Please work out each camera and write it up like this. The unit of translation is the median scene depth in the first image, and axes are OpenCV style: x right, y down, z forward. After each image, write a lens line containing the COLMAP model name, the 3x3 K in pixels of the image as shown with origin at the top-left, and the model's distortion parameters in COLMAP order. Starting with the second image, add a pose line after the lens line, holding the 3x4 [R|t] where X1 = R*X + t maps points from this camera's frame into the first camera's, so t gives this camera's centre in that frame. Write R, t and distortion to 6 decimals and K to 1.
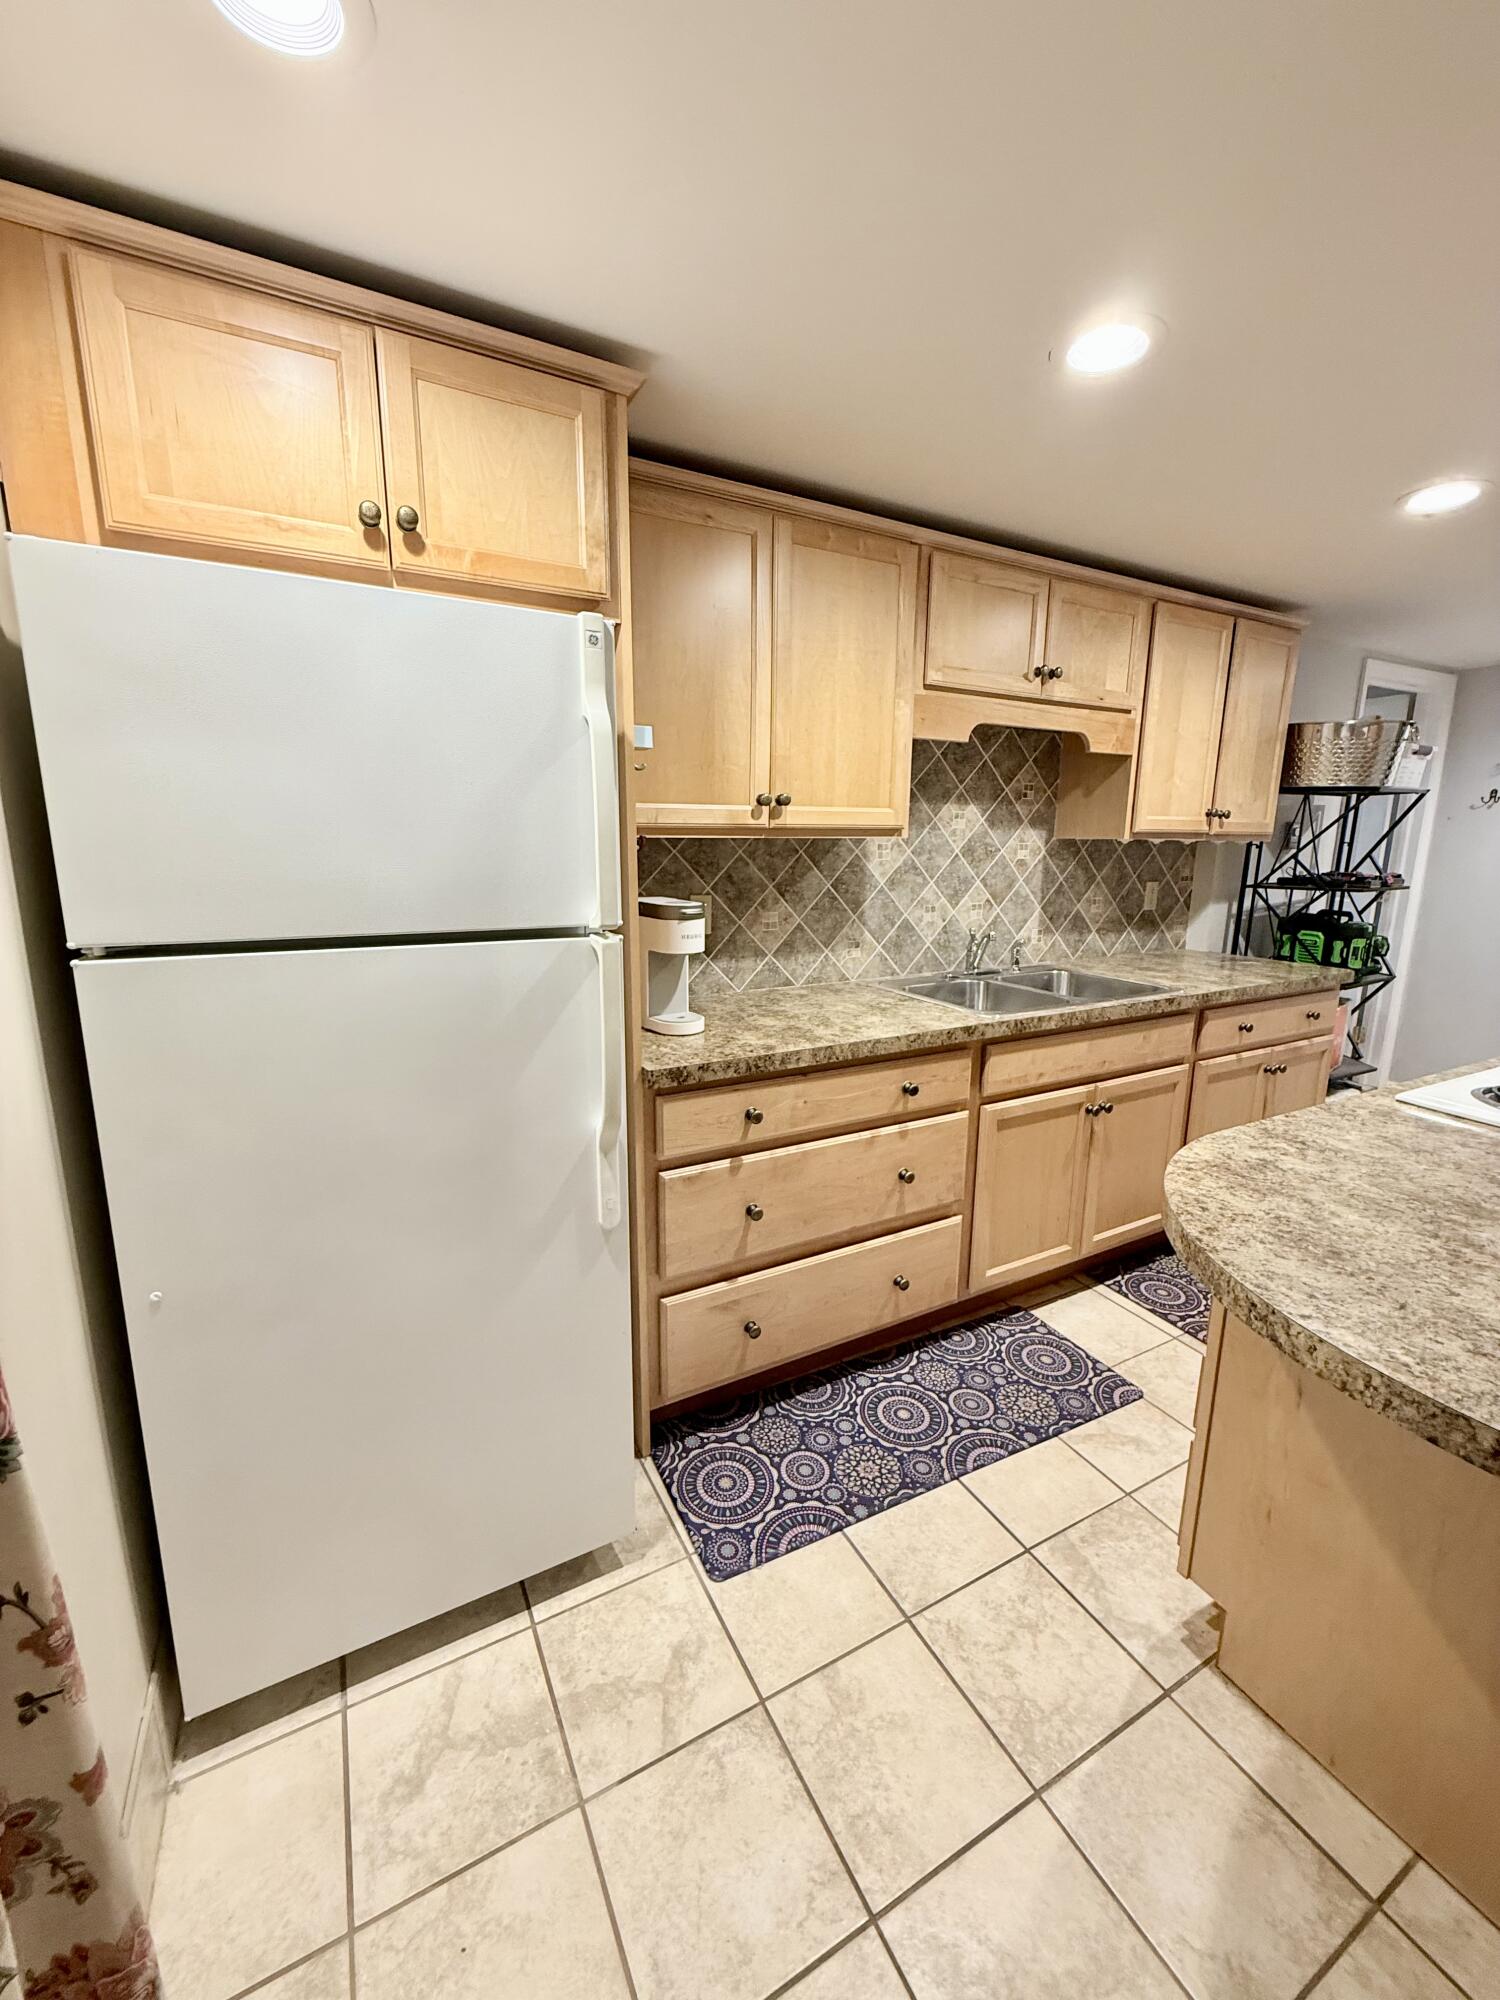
lens RADIAL K [[797.3, 0, 750.8], [0, 797.3, 998.9], [0, 0, 1]] dist [0.001836, -0.000596]
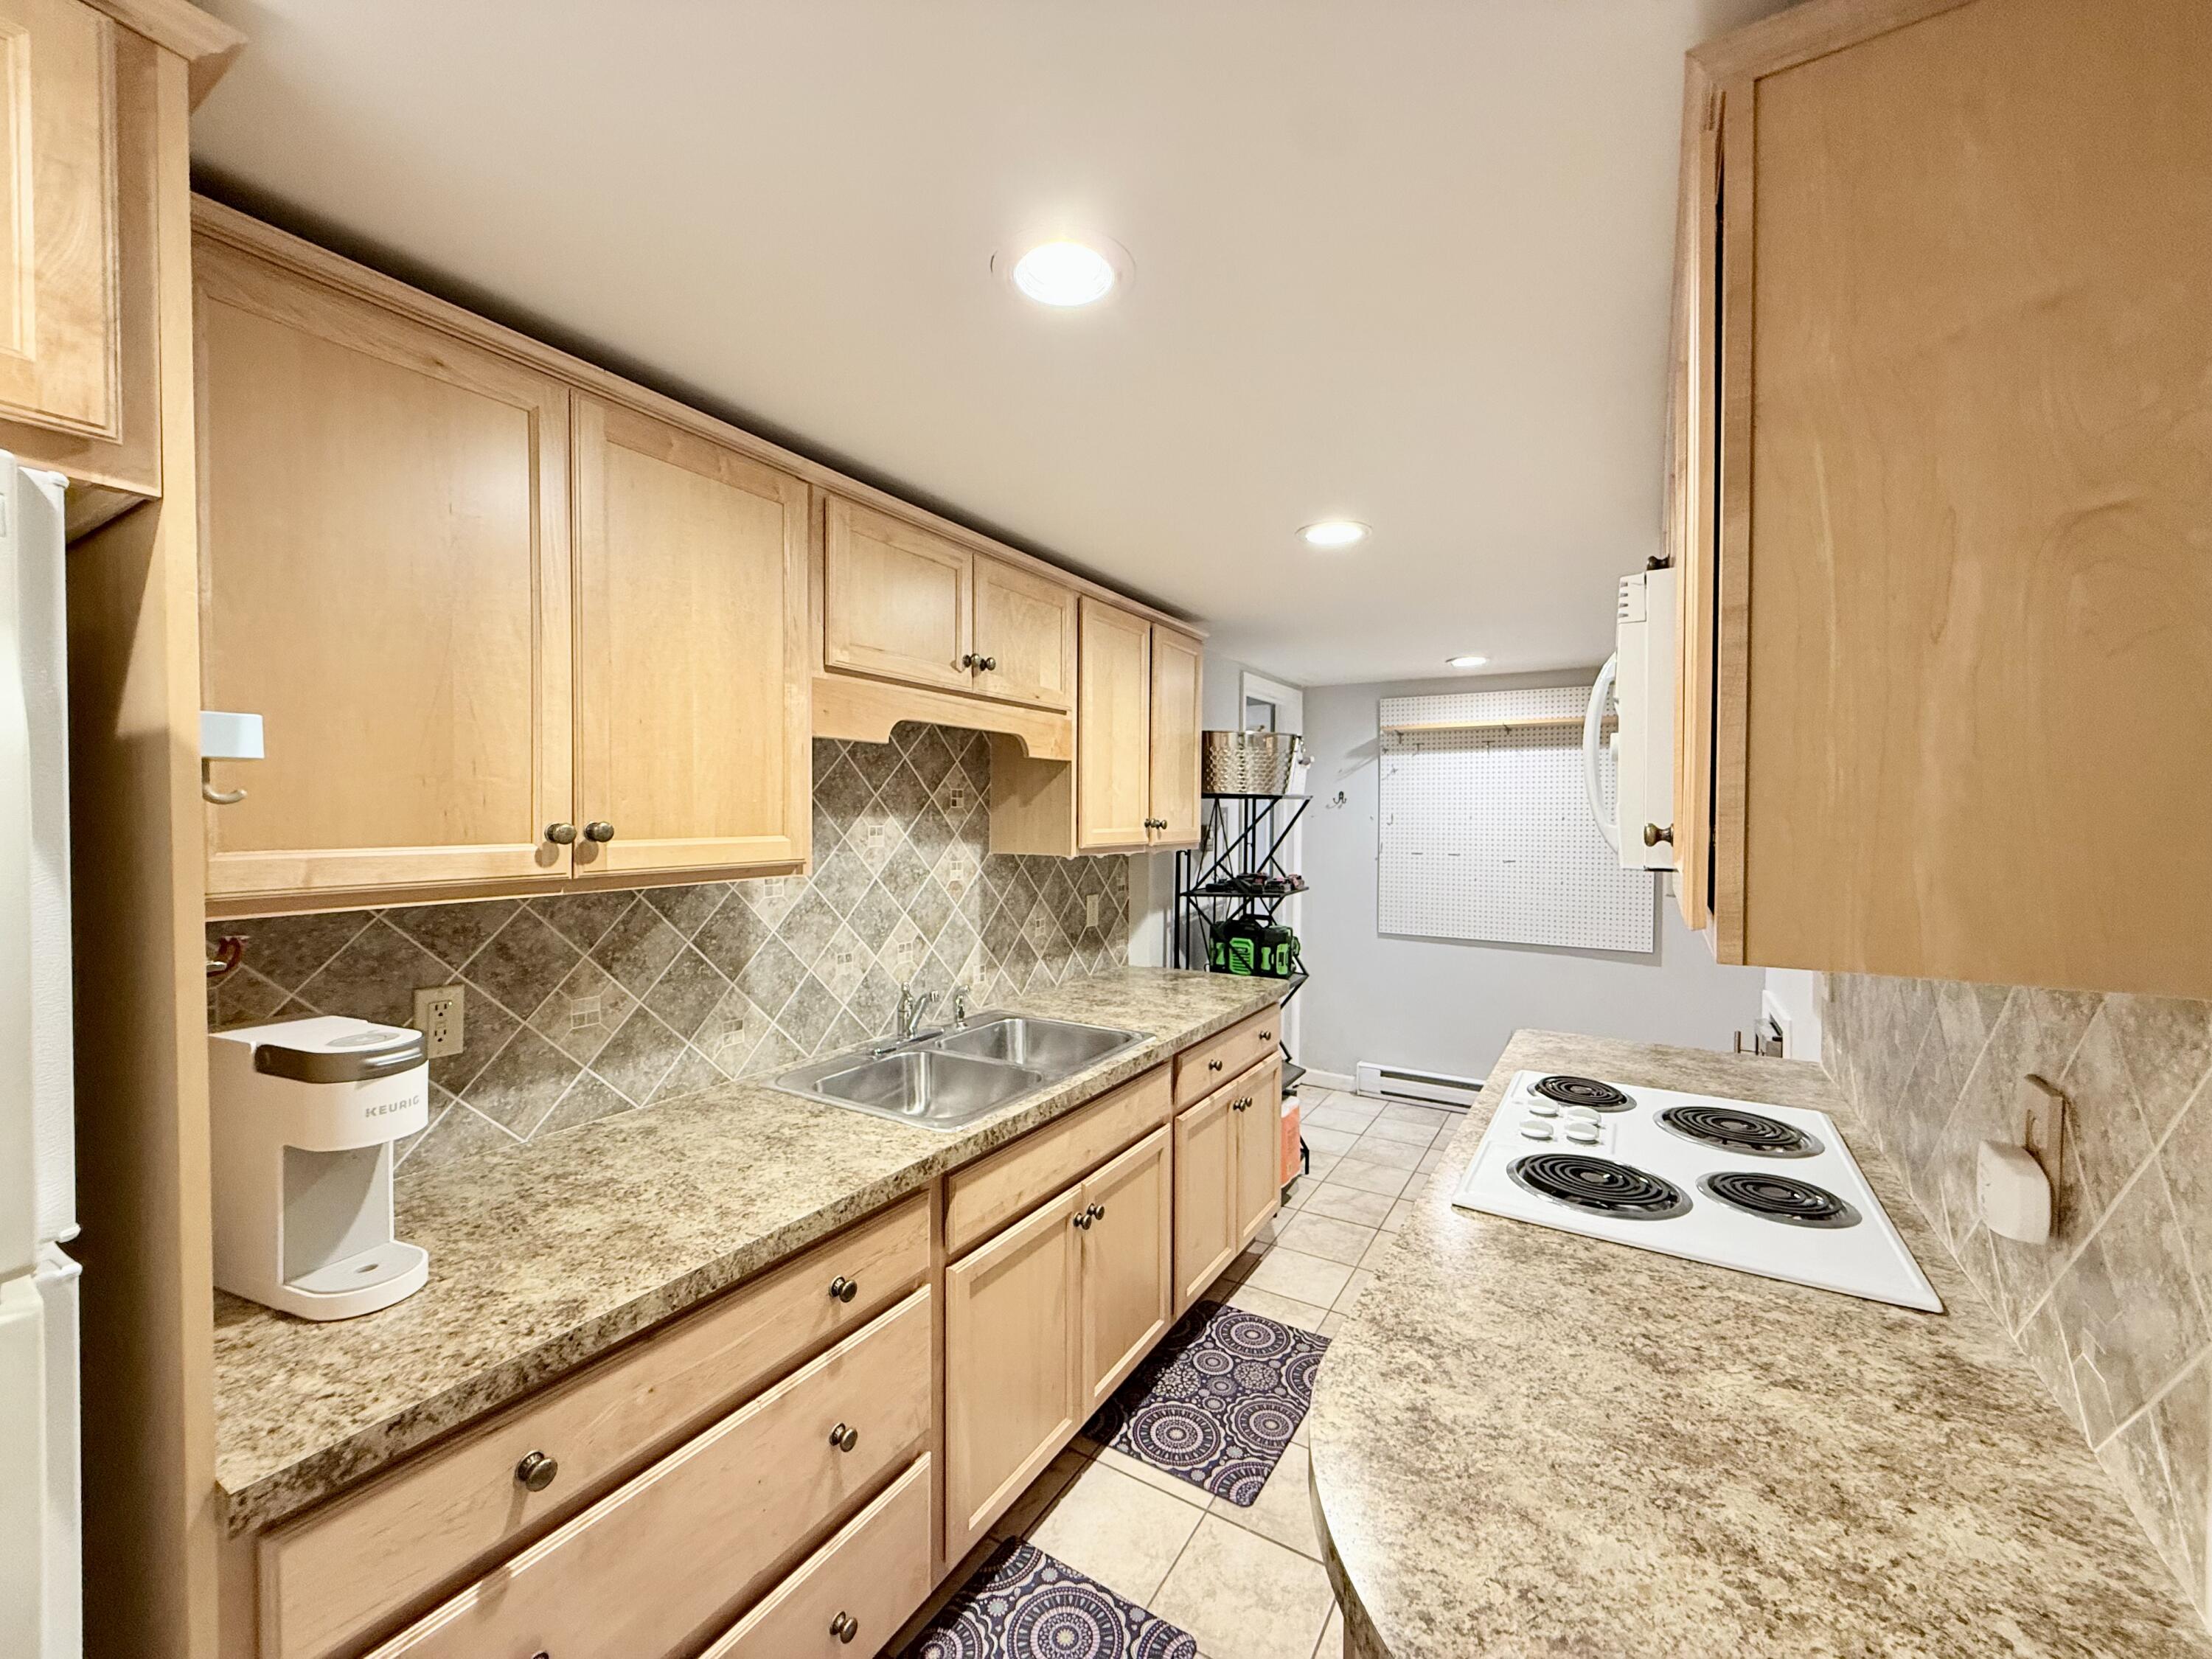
lens RADIAL K [[881.9, 0, 1099.6], [0, 881.9, 833.1], [0, 0, 1]] dist [0.001836, -0.000596]
pose [[0.863662, -0.013602, 0.503887, 0.027415], [0.101889, 0.983712, -0.148083, -0.098836], [-0.493666, 0.179234, 0.850981, 0.220491]]
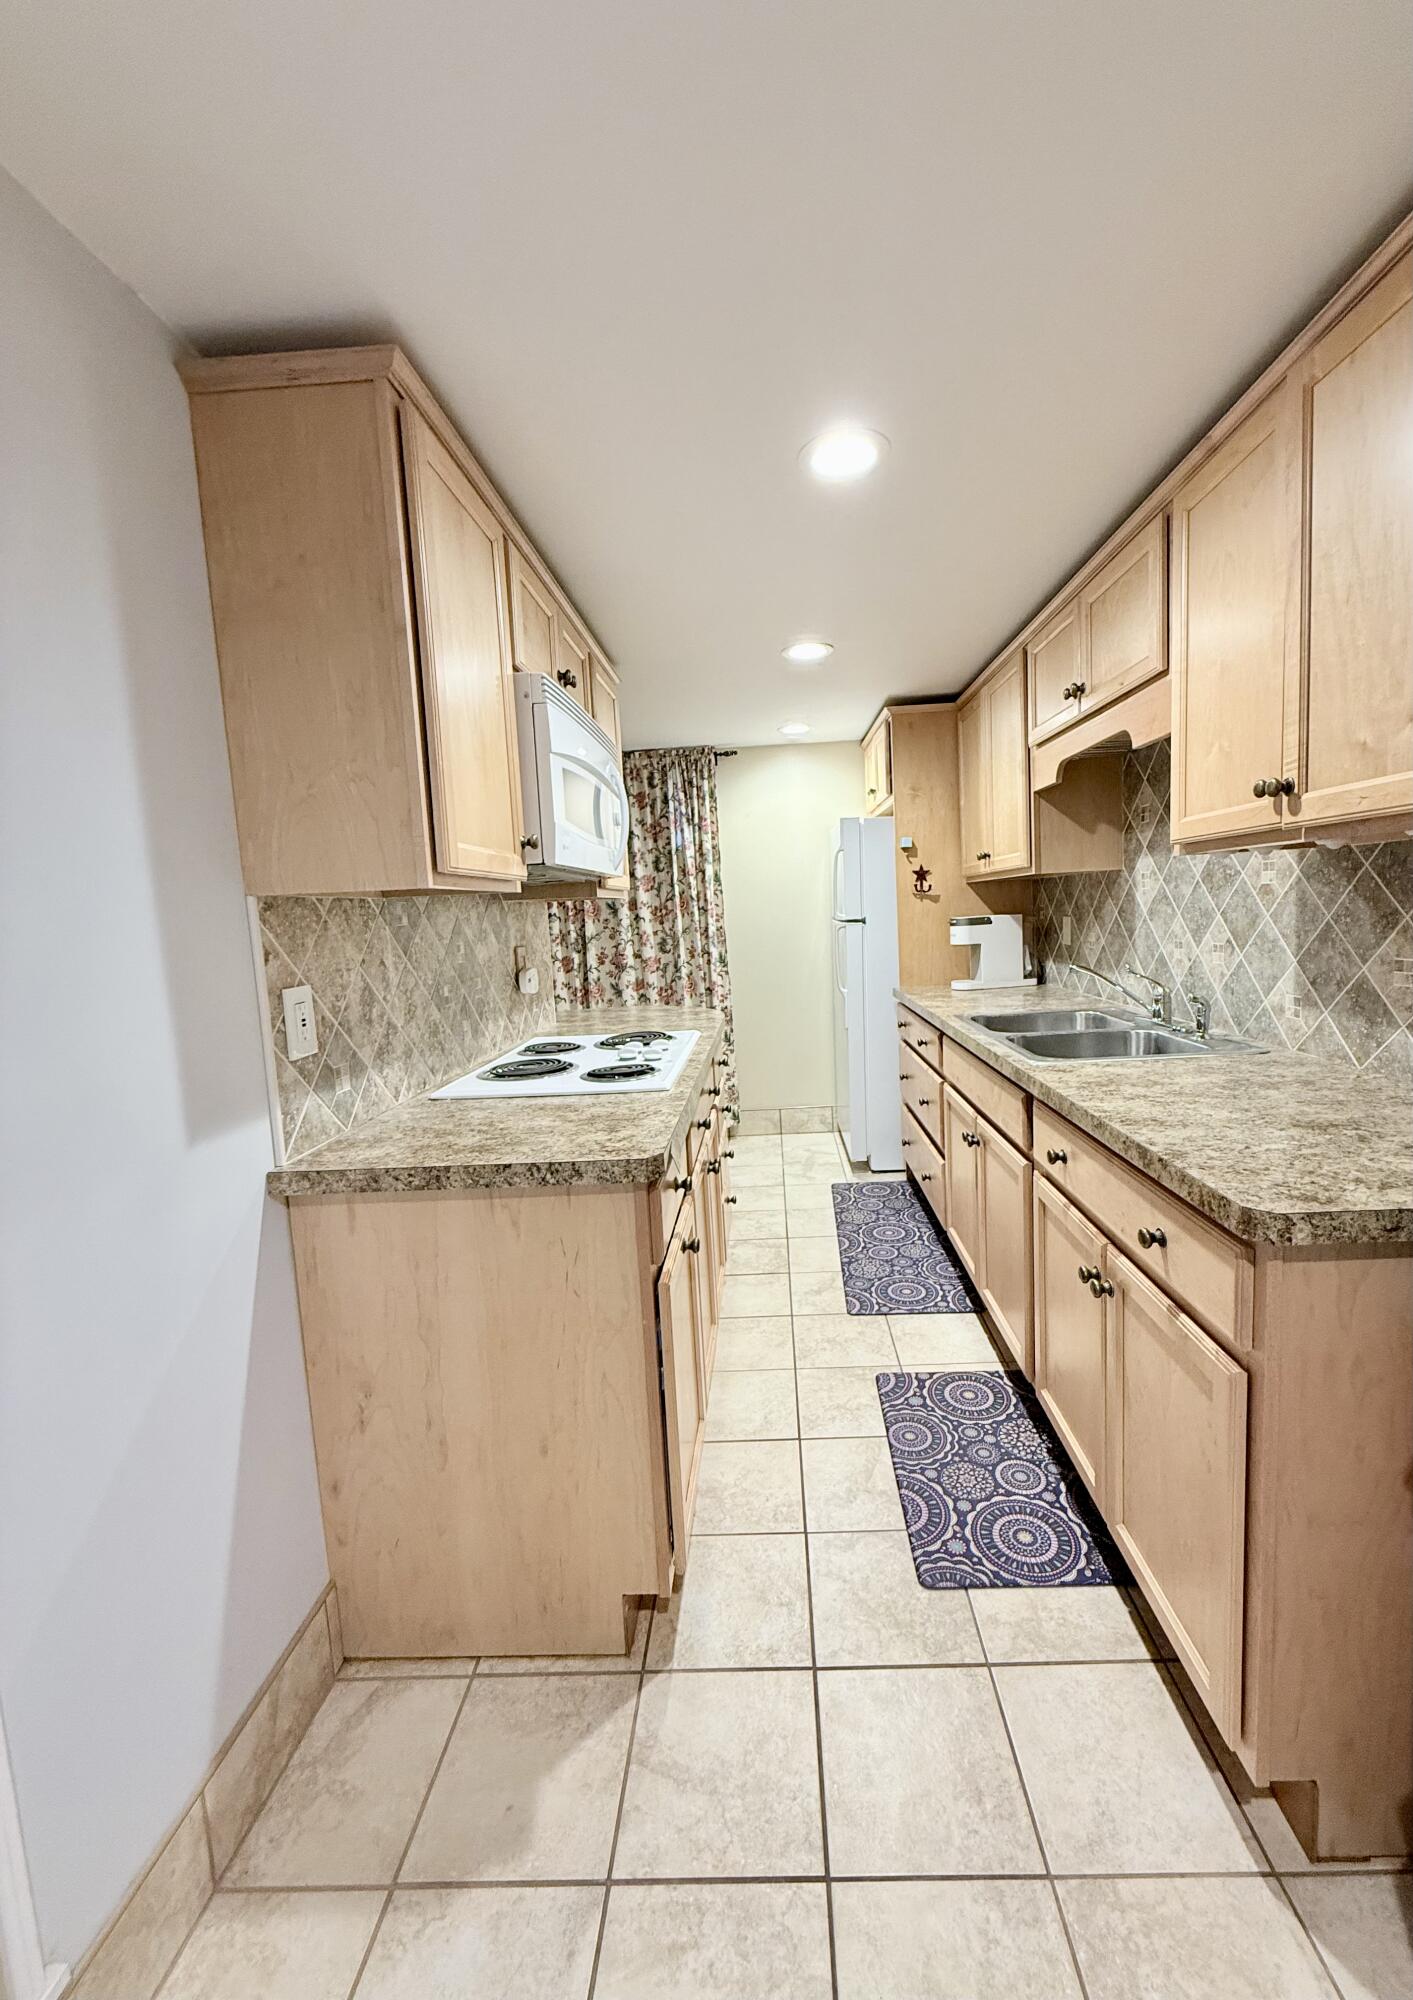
lens RADIAL K [[806.7, 0, 749.1], [0, 806.7, 996.8], [0, 0, 1]] dist [-0.000081, -0.000001]
pose [[-0.495104, 0.112876, -0.861470, 1.464250], [-0.128133, 0.971197, 0.200894, -0.209061], [0.859334, 0.209846, -0.466380, 1.226840]]
